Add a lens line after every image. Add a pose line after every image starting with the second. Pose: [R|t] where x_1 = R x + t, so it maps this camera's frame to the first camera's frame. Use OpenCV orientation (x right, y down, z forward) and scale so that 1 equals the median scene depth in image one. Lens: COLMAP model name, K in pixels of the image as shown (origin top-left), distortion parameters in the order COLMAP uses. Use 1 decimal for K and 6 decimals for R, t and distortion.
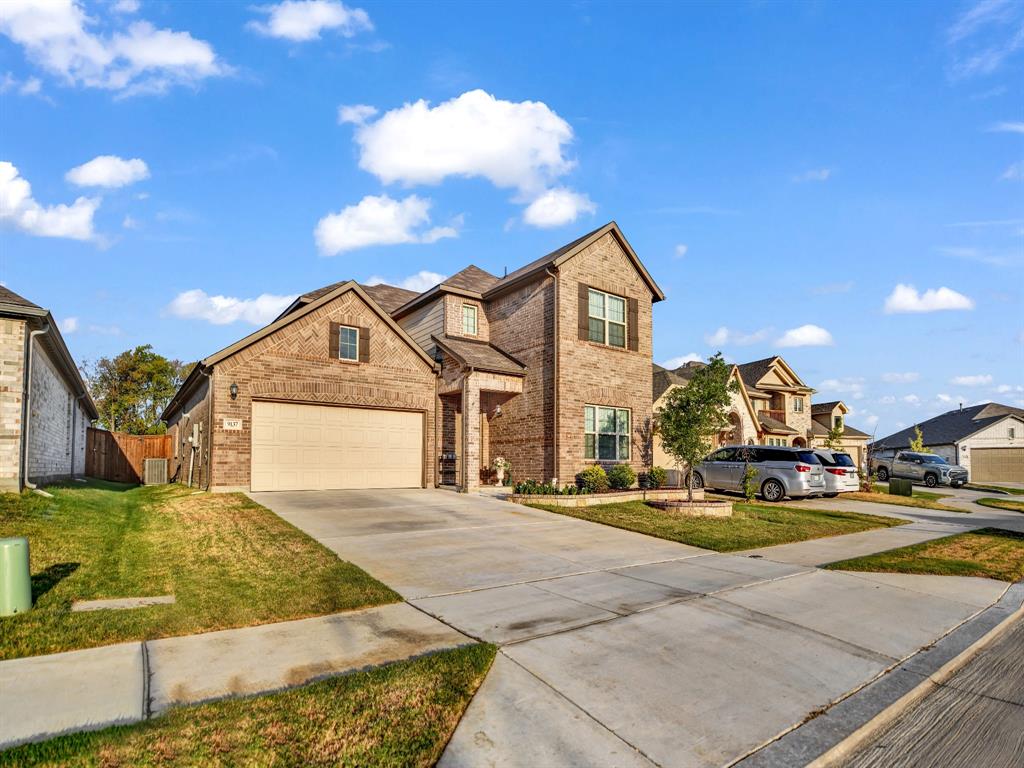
lens RADIAL K [[536.2, 0, 515.8], [0, 536.2, 385.2], [0, 0, 1]] dist [-0.022232, 0.002233]
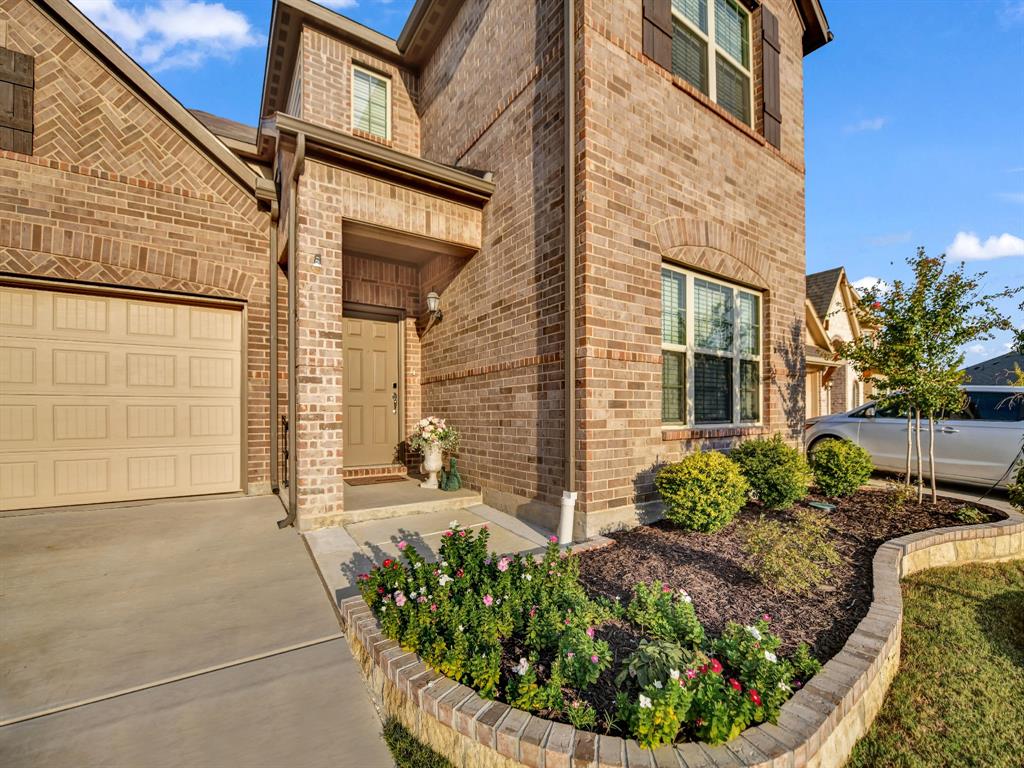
lens RADIAL K [[414.9, 0, 507.0], [0, 414.9, 383.5], [0, 0, 1]] dist [-0.018010, 0.001747]
pose [[0.997064, -0.009164, -0.076022, 0.051997], [0.015800, 0.996070, 0.087153, 0.085960], [0.074925, -0.088098, 0.993290, 0.723741]]
